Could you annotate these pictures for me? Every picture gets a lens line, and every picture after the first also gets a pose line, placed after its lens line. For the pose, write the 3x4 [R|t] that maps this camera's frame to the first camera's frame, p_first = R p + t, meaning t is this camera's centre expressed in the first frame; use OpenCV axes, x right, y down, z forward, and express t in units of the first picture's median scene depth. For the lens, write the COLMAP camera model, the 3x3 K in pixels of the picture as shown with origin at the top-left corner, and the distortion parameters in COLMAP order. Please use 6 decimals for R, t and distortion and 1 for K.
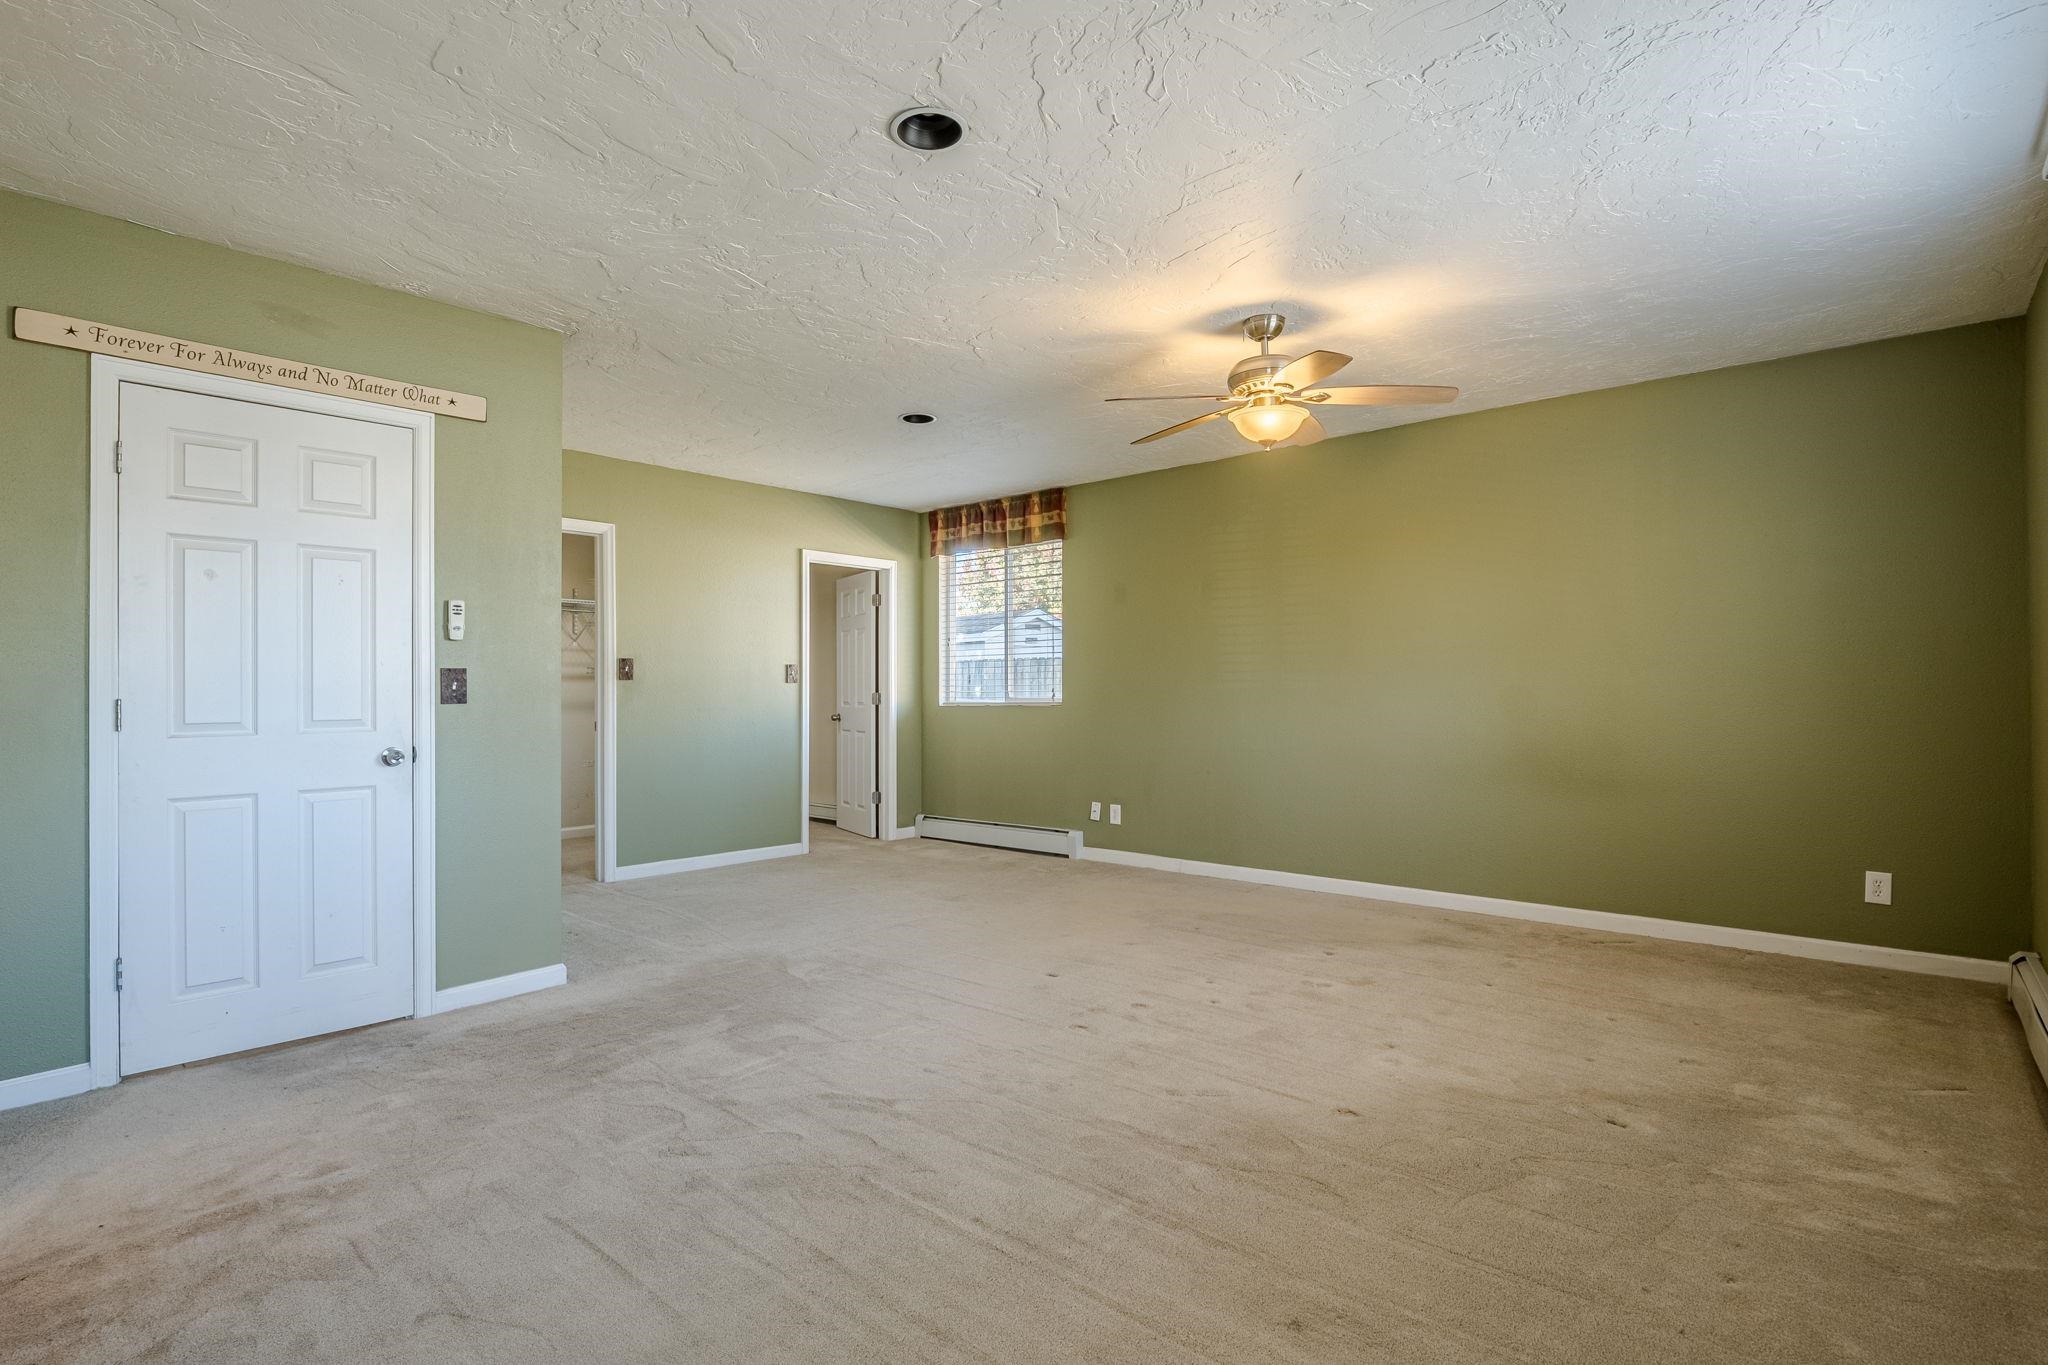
lens RADIAL K [[985.0, 0, 1021.9], [0, 985.0, 693.5], [0, 0, 1]] dist [-0.014239, 0.000219]
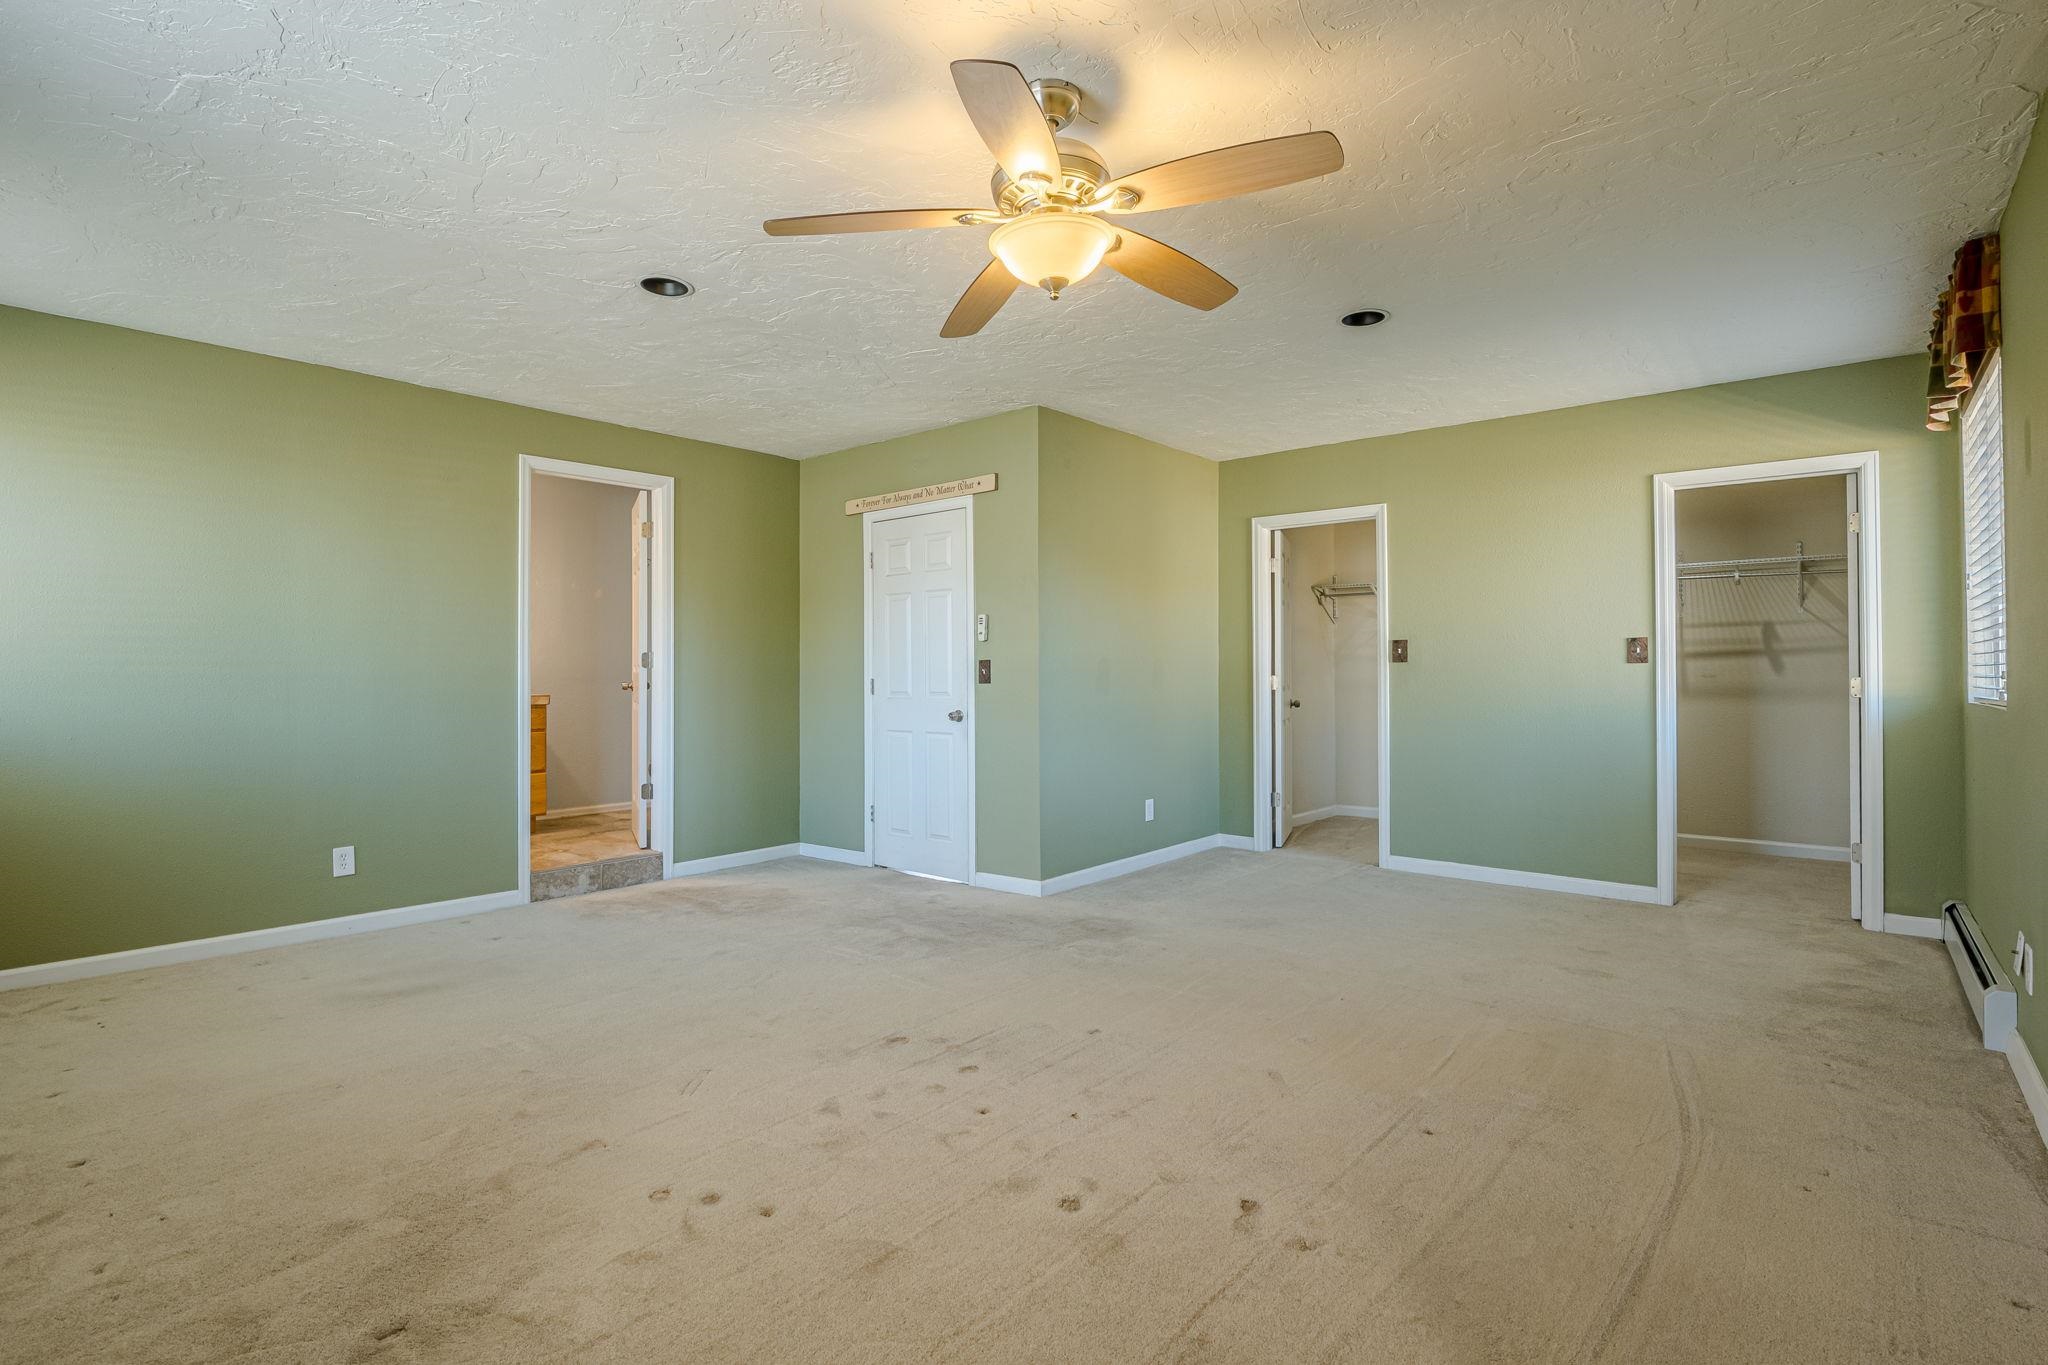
lens RADIAL K [[985.0, 0, 1020.7], [0, 985.0, 664.2], [0, 0, 1]] dist [-0.014239, 0.000219]
pose [[0.022519, -0.007034, -0.999722, 0.790230], [-0.001449, 0.999974, -0.007069, -0.006950], [0.999745, 0.001608, 0.022508, 0.873656]]
